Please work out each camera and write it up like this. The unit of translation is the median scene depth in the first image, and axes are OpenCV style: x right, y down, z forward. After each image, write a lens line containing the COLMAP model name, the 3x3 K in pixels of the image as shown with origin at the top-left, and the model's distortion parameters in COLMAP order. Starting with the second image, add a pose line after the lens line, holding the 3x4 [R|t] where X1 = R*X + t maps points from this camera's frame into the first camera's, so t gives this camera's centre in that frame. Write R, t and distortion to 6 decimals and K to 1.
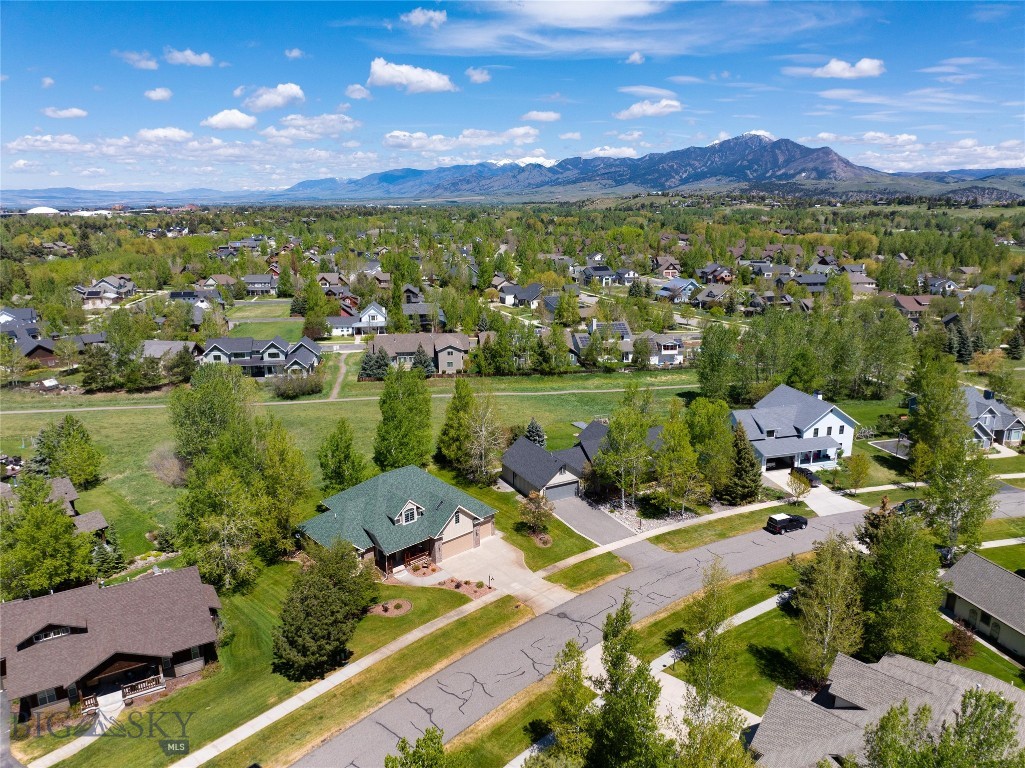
lens RADIAL K [[723.5, 0, 512.5], [0, 723.5, 384.0], [0, 0, 1]] dist [-0.045824, 0.045233]
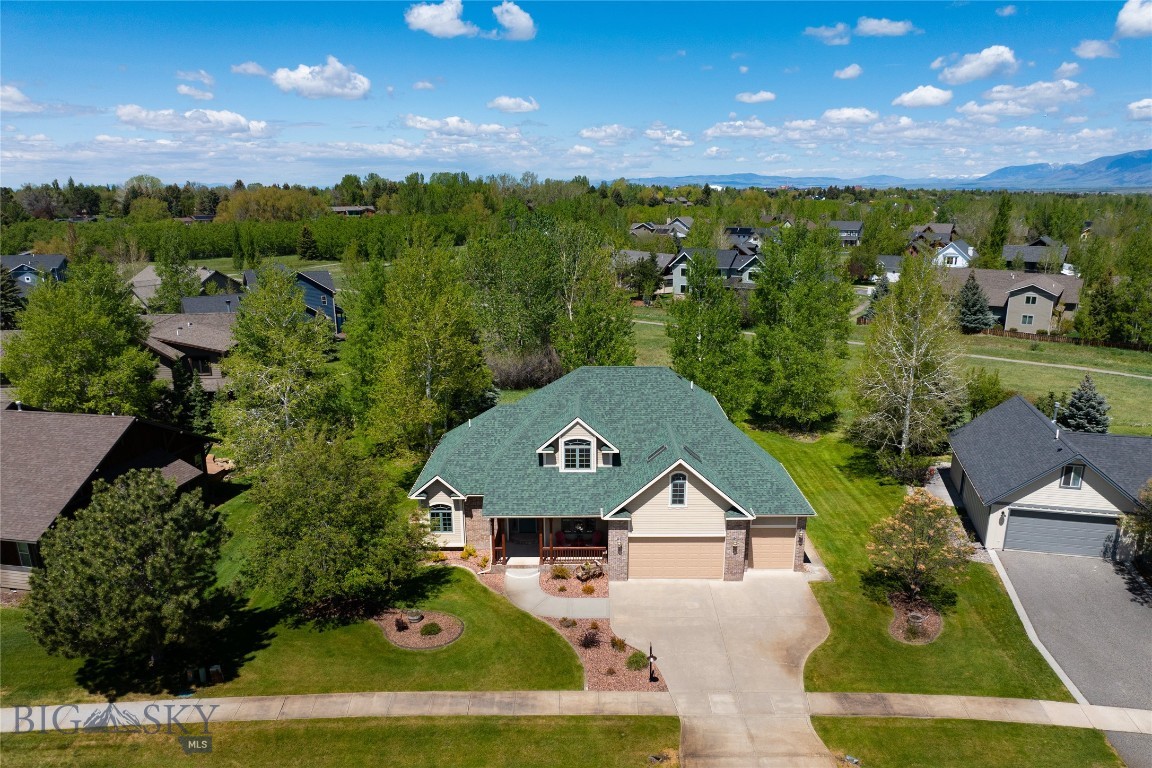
lens RADIAL K [[820.7, 0, 574.9], [0, 820.7, 356.9], [0, 0, 1]] dist [-0.049875, 0.030128]
pose [[0.732596, 0.139089, -0.666301, 0.084743], [-0.169786, 0.985298, 0.019000, 0.051523], [0.659148, 0.099209, 0.745441, 0.279905]]
